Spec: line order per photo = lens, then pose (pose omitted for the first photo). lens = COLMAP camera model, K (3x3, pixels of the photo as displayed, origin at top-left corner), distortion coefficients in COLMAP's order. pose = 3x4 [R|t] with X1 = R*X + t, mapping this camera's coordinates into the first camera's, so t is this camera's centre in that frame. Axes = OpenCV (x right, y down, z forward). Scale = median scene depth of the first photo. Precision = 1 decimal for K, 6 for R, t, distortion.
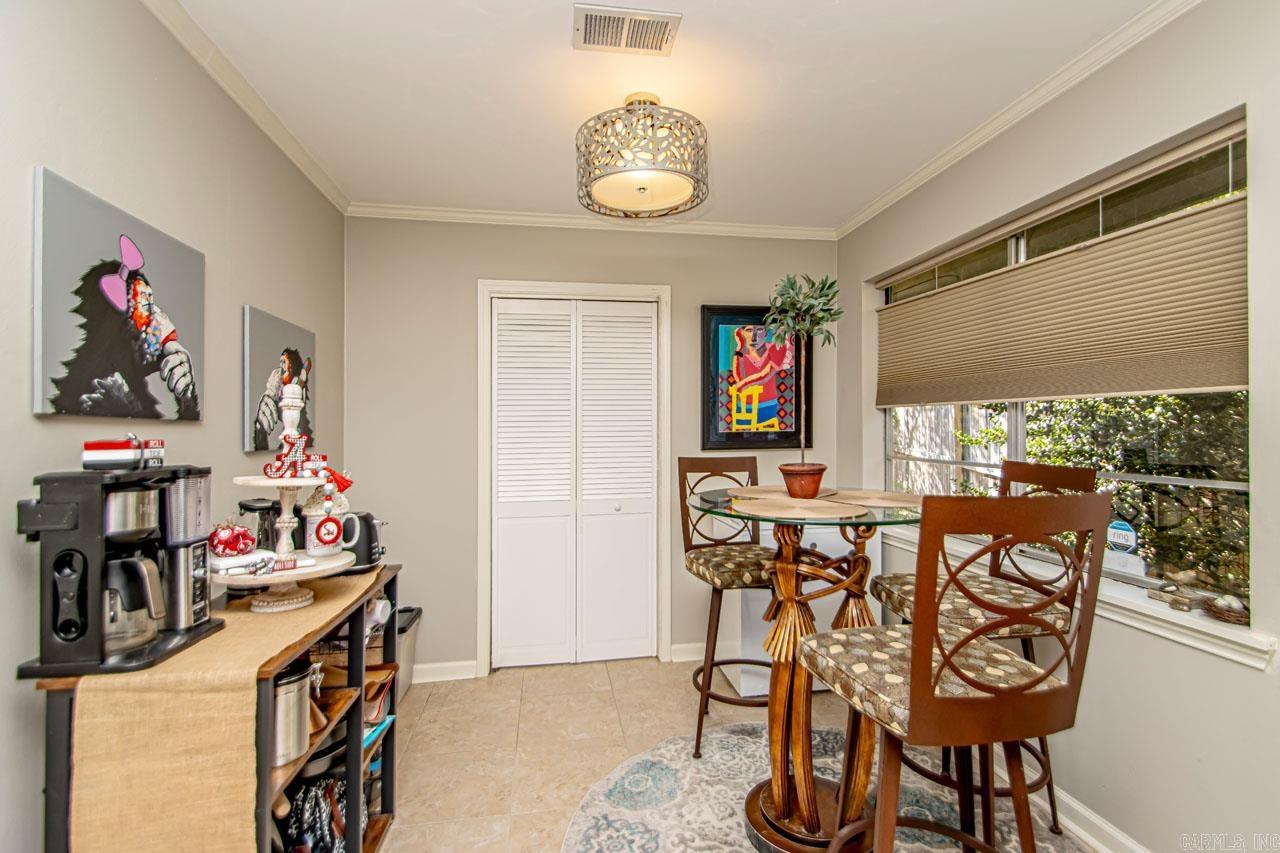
lens RADIAL K [[583.1, 0, 629.4], [0, 583.1, 419.1], [0, 0, 1]] dist [0.021195, -0.000393]
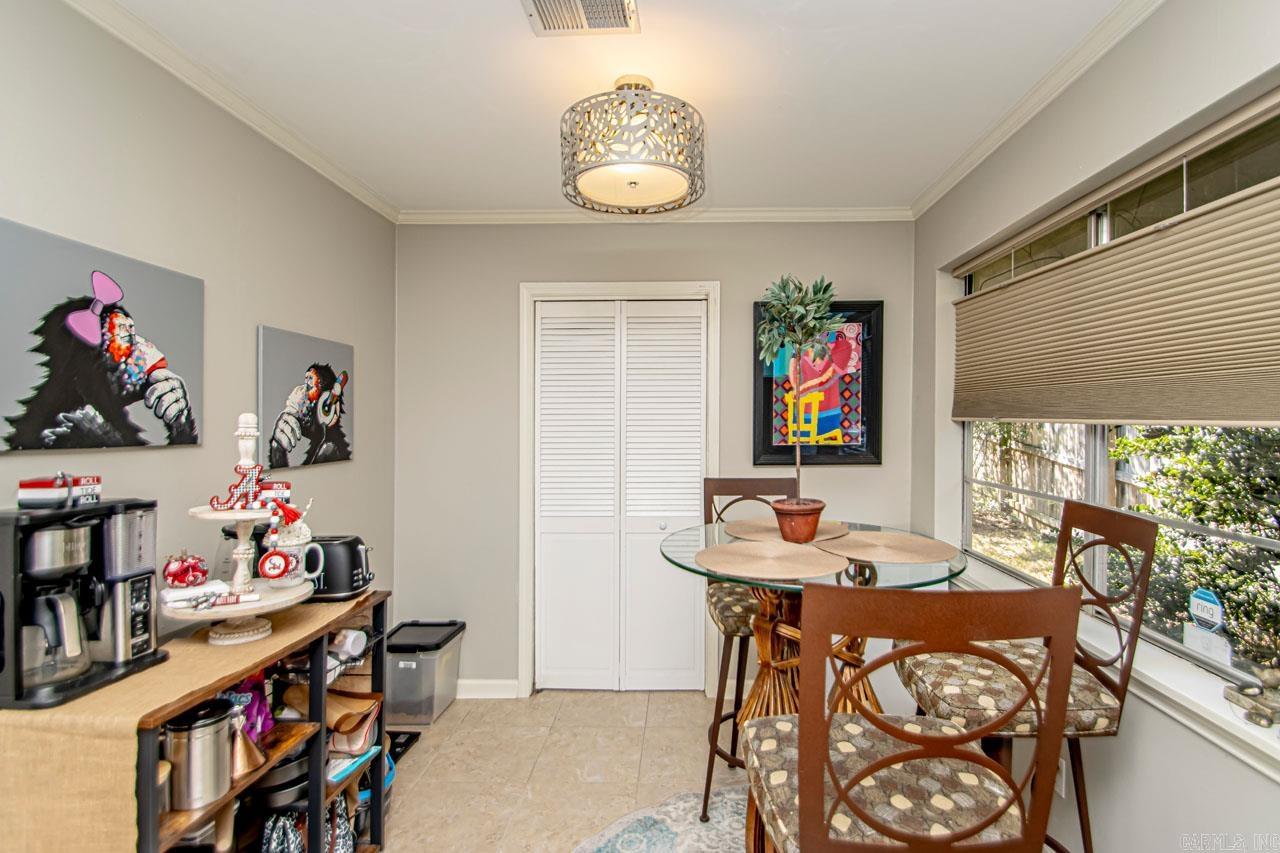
lens RADIAL K [[614.0, 0, 640.7], [0, 614.0, 421.4], [0, 0, 1]] dist [0.019823, -0.013157]
pose [[0.984431, -0.001805, -0.175765, 0.216797], [0.004075, 0.999913, 0.012558, -0.047238], [0.175727, -0.013078, 0.984352, 0.082376]]
